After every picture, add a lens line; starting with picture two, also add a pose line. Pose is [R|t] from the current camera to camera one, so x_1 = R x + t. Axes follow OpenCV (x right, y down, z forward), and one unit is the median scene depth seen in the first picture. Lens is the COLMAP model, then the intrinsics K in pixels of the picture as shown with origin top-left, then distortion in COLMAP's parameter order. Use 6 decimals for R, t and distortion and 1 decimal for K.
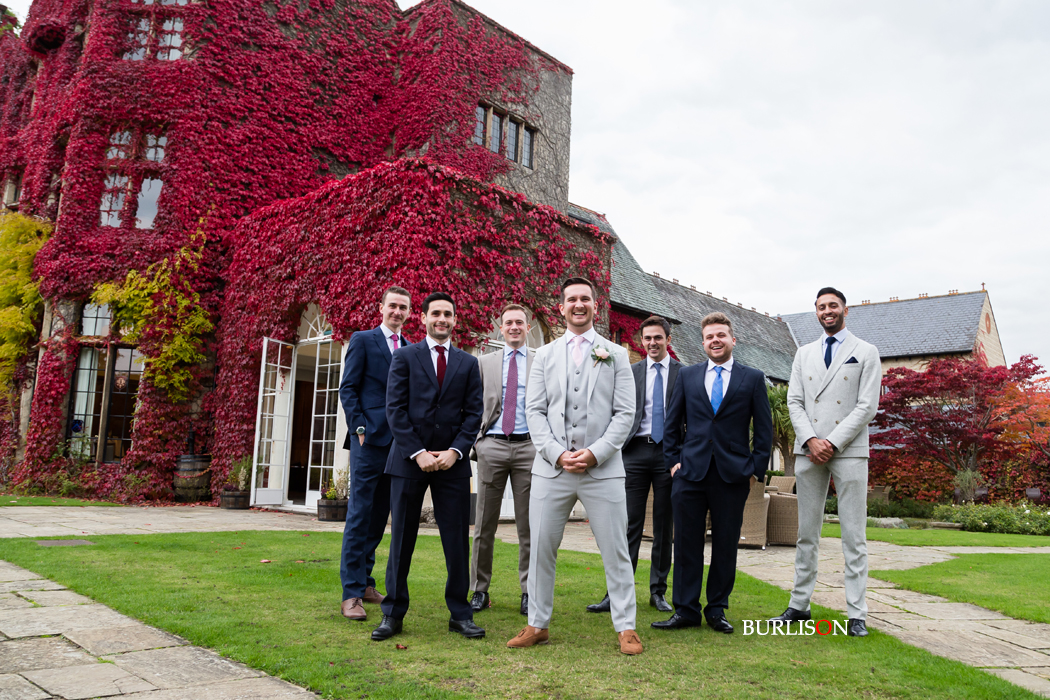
lens RADIAL K [[789.9, 0, 525.0], [0, 789.9, 350.0], [0, 0, 1]] dist [-0.072457, -0.000204]
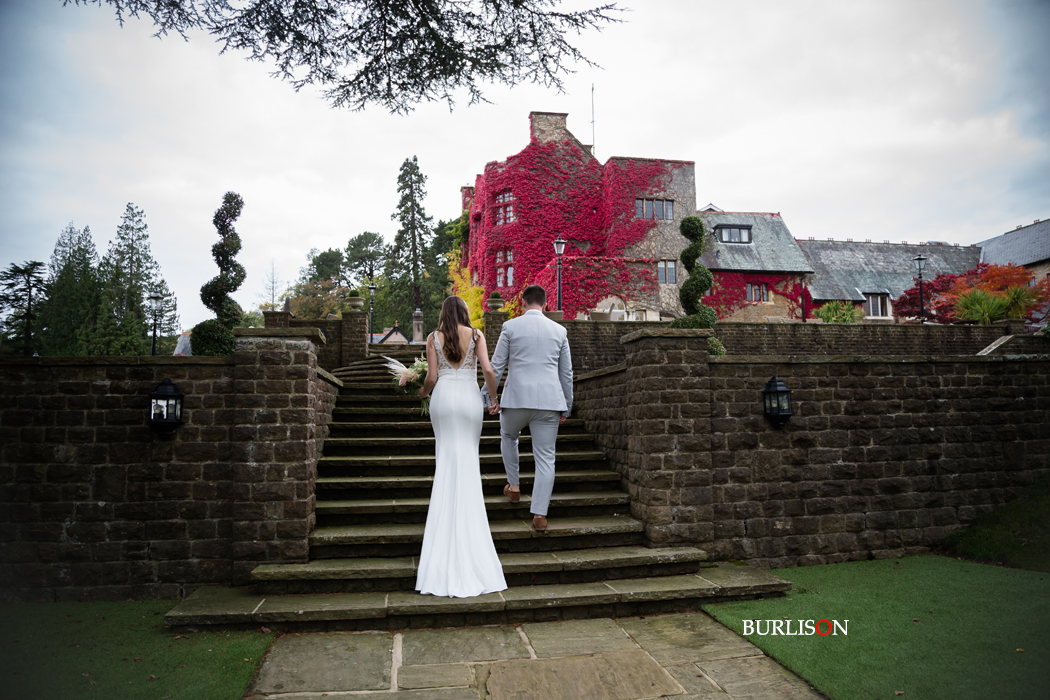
lens RADIAL K [[789.9, 0, 525.0], [0, 789.9, 350.0], [0, 0, 1]] dist [-0.072457, -0.000204]
pose [[0.781134, -0.106091, -0.615283, 1.251558], [0.134934, 0.990854, 0.000457, 0.078877], [0.609608, -0.083380, 0.788306, -1.211383]]
